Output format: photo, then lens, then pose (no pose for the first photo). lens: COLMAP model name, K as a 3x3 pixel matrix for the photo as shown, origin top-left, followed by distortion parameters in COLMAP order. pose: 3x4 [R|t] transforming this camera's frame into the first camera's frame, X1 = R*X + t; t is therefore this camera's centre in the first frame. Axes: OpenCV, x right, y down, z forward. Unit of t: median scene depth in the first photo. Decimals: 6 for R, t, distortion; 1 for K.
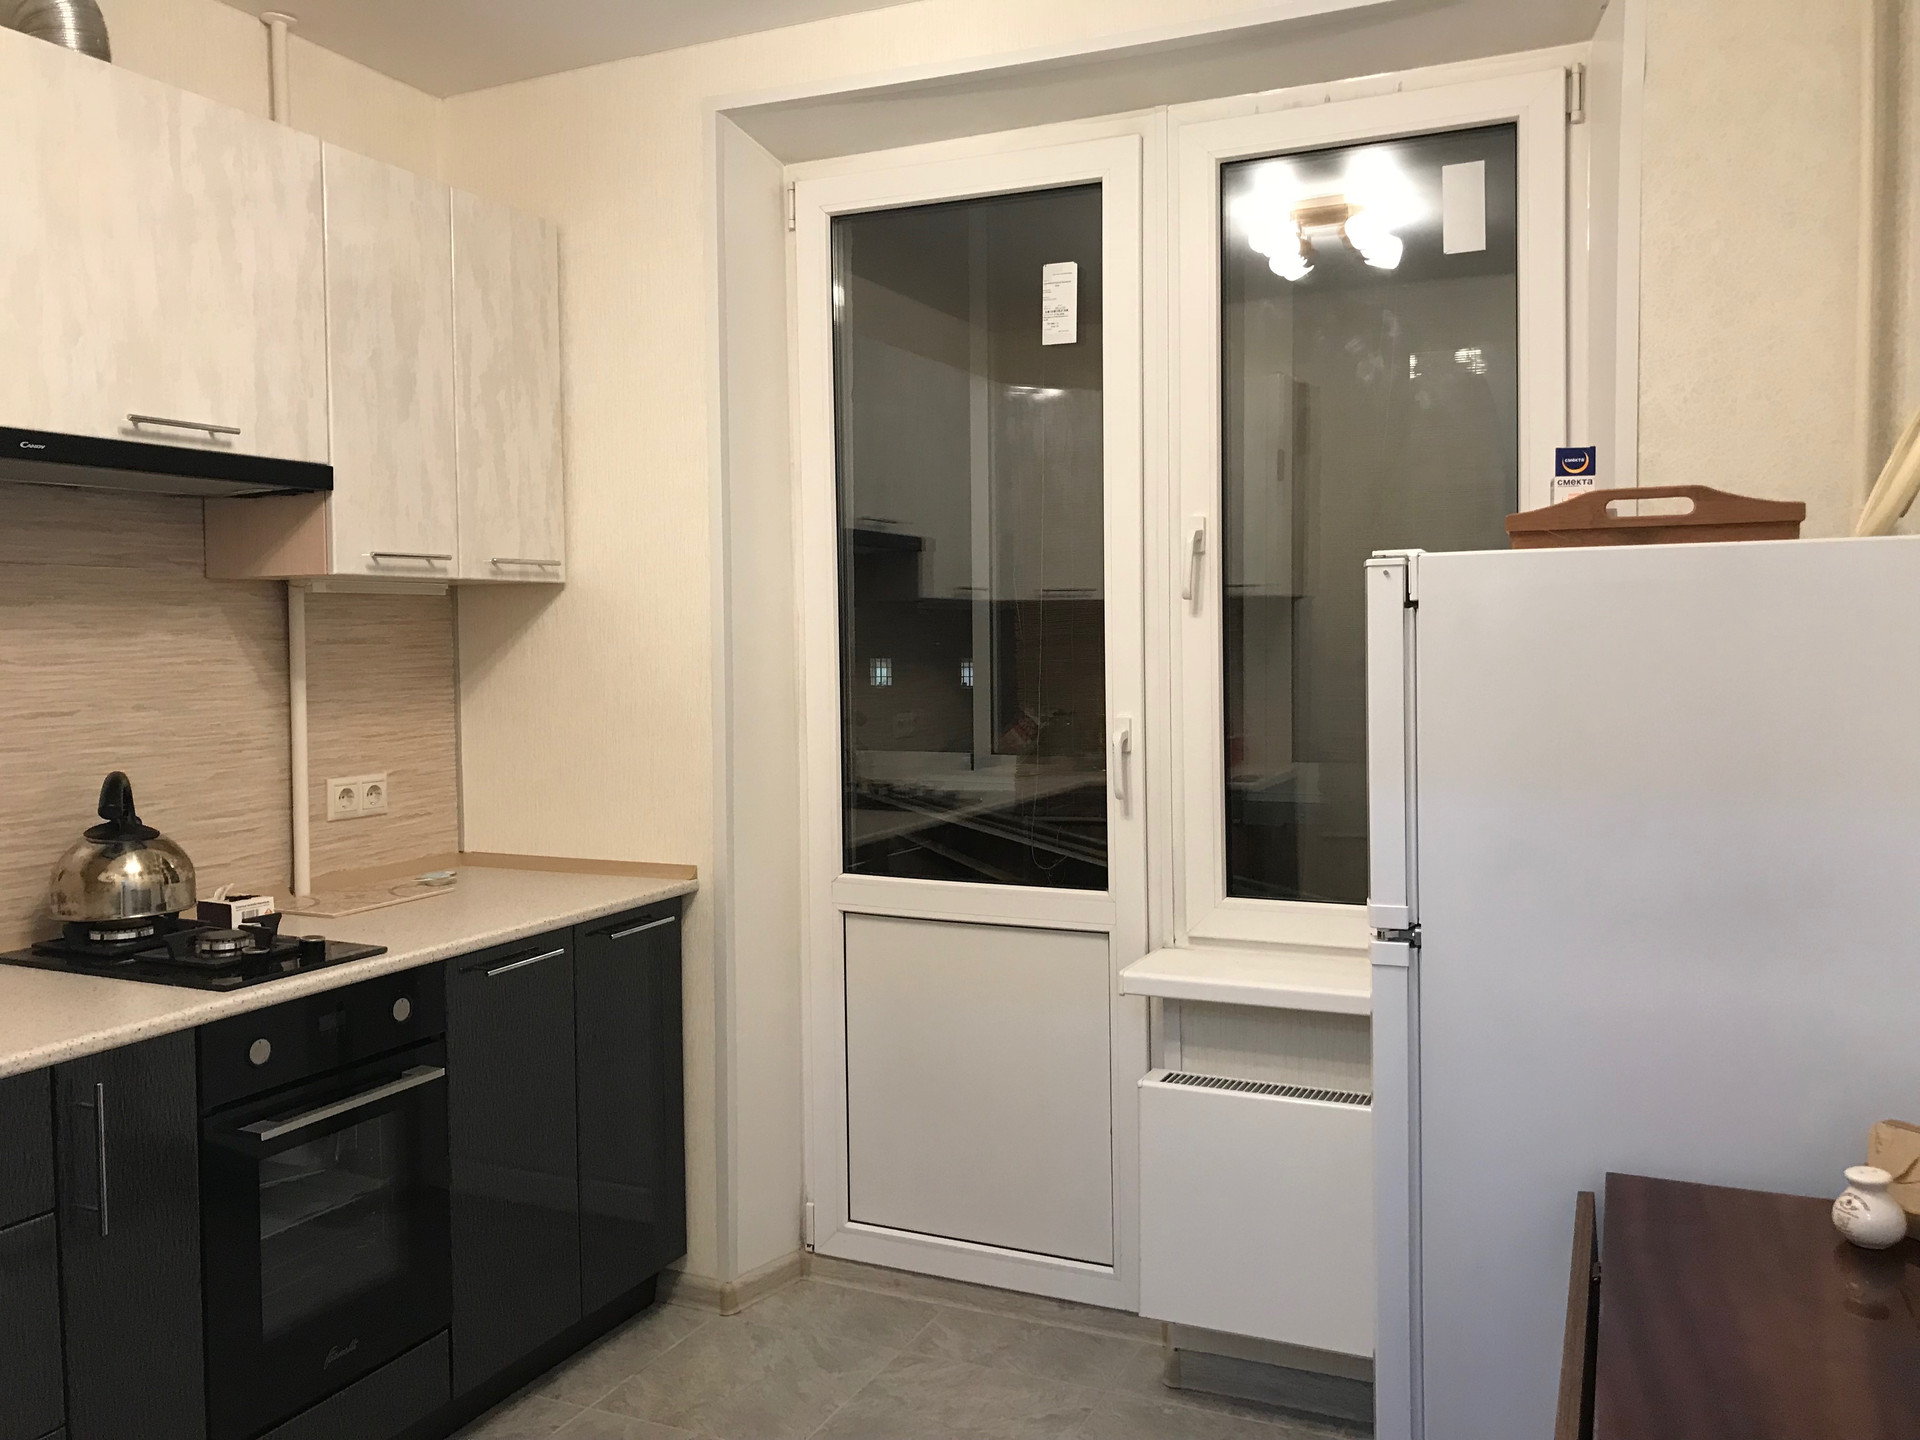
lens RADIAL K [[1576.4, 0, 967.2], [0, 1576.4, 698.7], [0, 0, 1]] dist [0.004049, 0.004052]
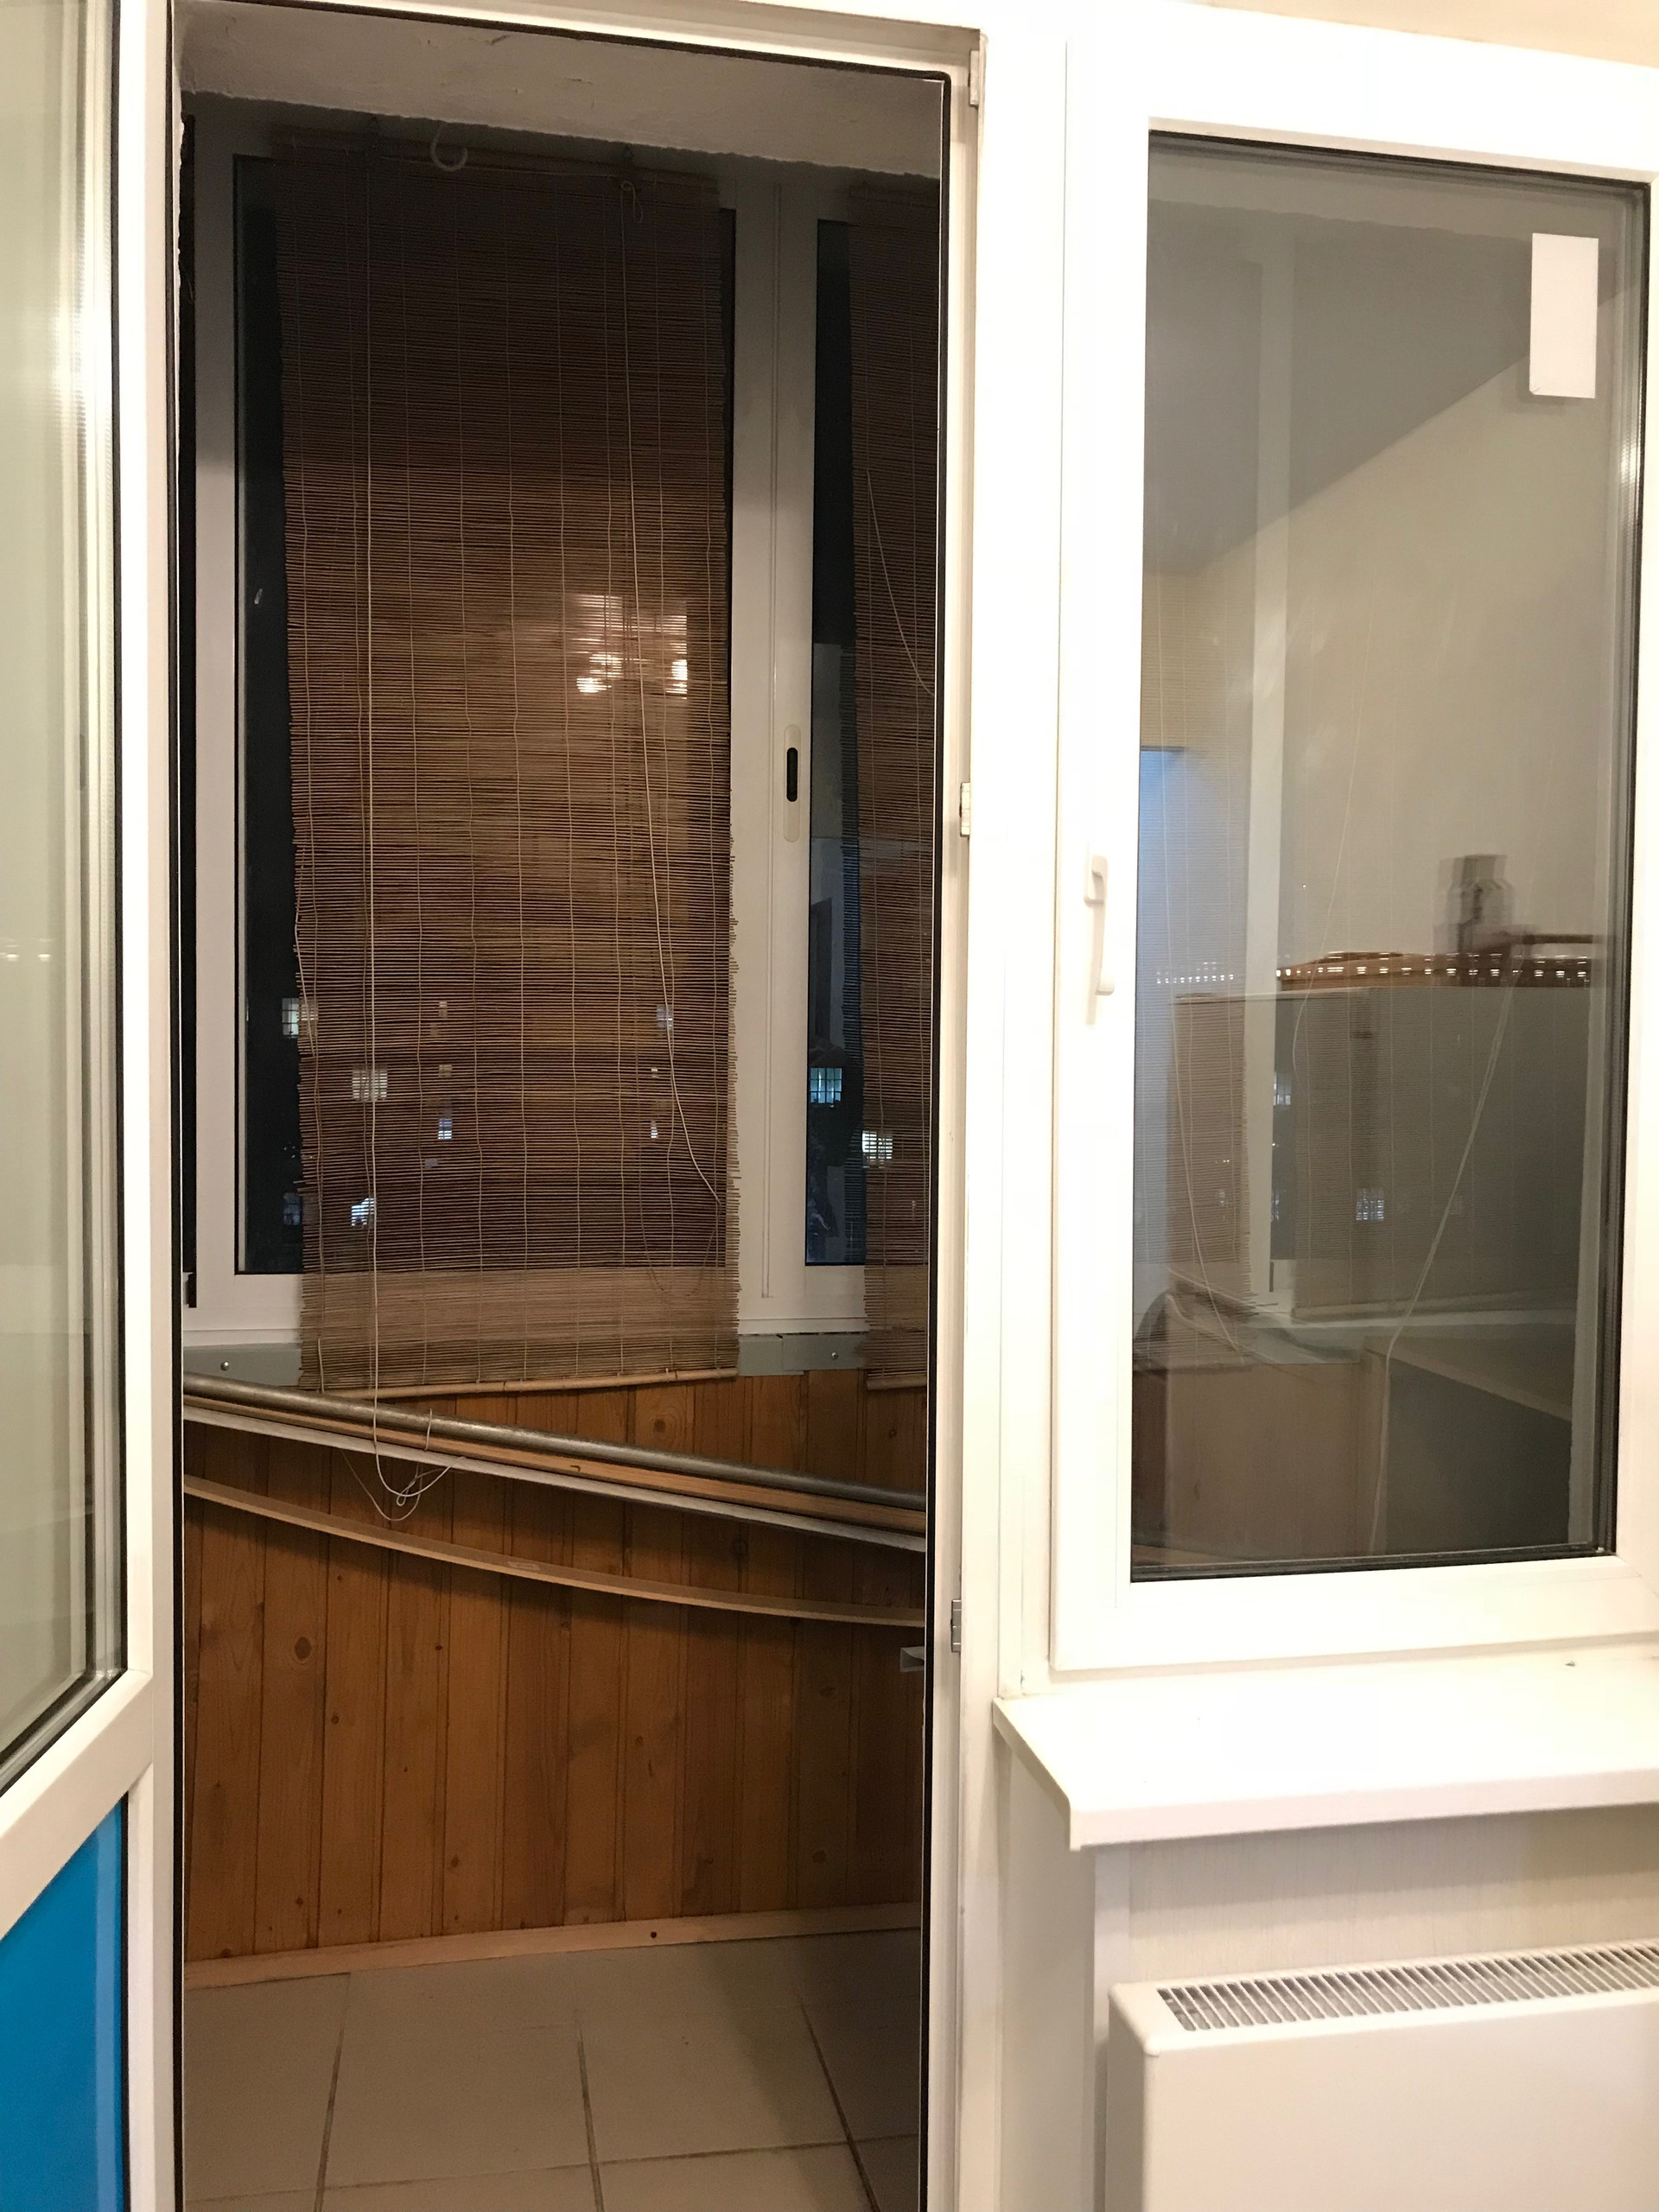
lens RADIAL K [[1802.6, 0, 829.5], [0, 1802.6, 1106.0], [0, 0, 1]] dist [0.007015, -0.101613]
pose [[0.806387, -0.003317, 0.591379, -0.275440], [0.006703, 0.999971, -0.003531, -0.026409], [-0.591351, 0.006812, 0.806386, 0.630311]]
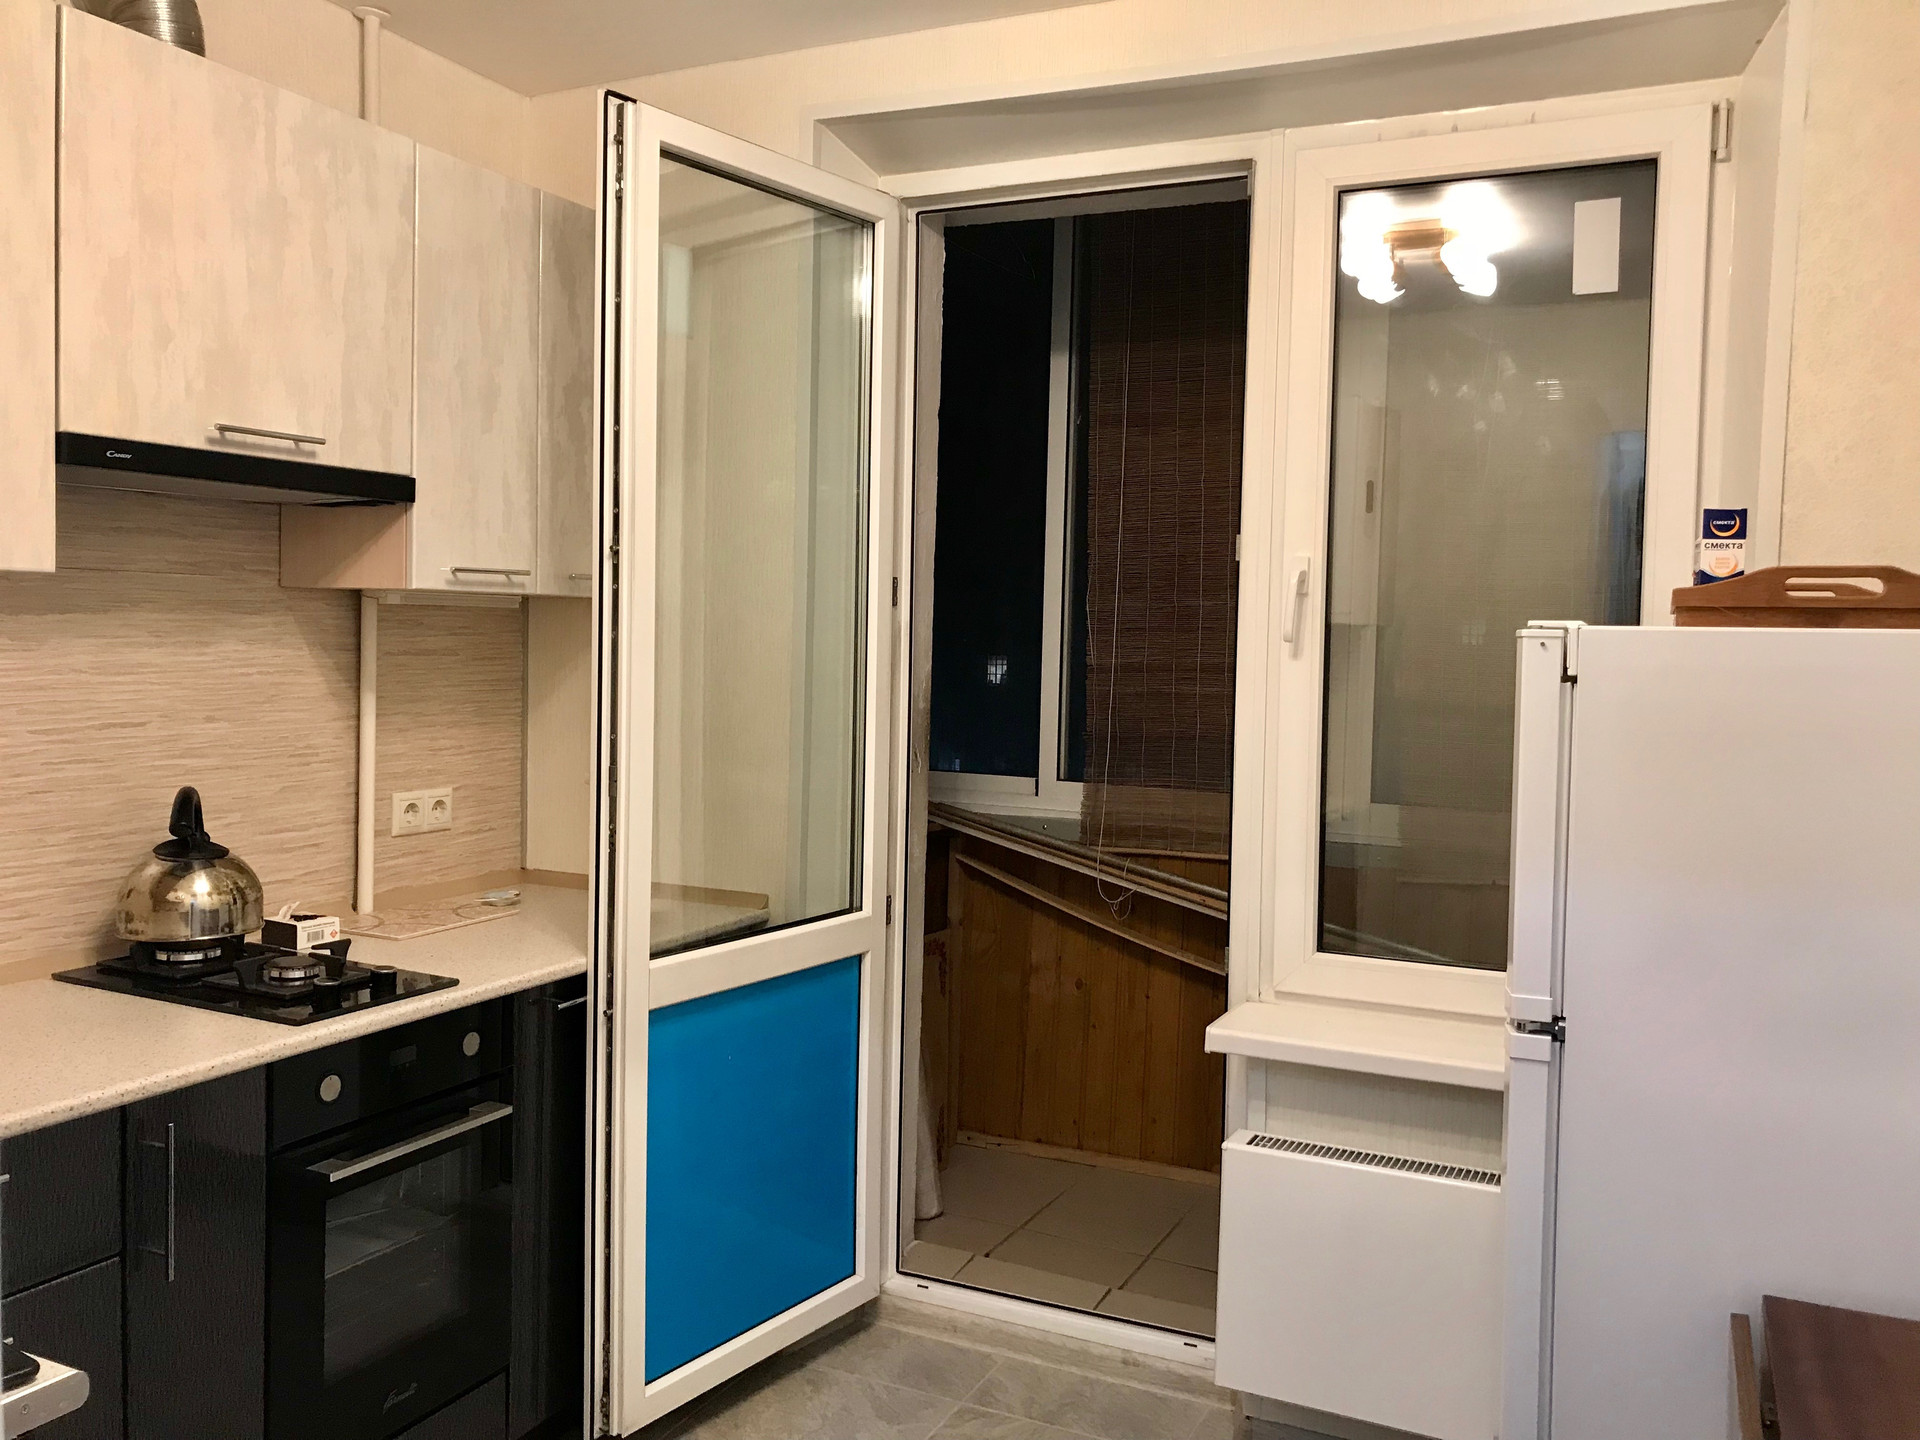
lens RADIAL K [[1578.3, 0, 963.6], [0, 1578.3, 704.1], [0, 0, 1]] dist [-0.005045, 0.016833]
pose [[0.999215, 0.035213, -0.018172, -0.041118], [-0.035110, 0.999365, 0.005995, -0.025076], [0.018371, -0.005352, 0.999817, 0.033588]]
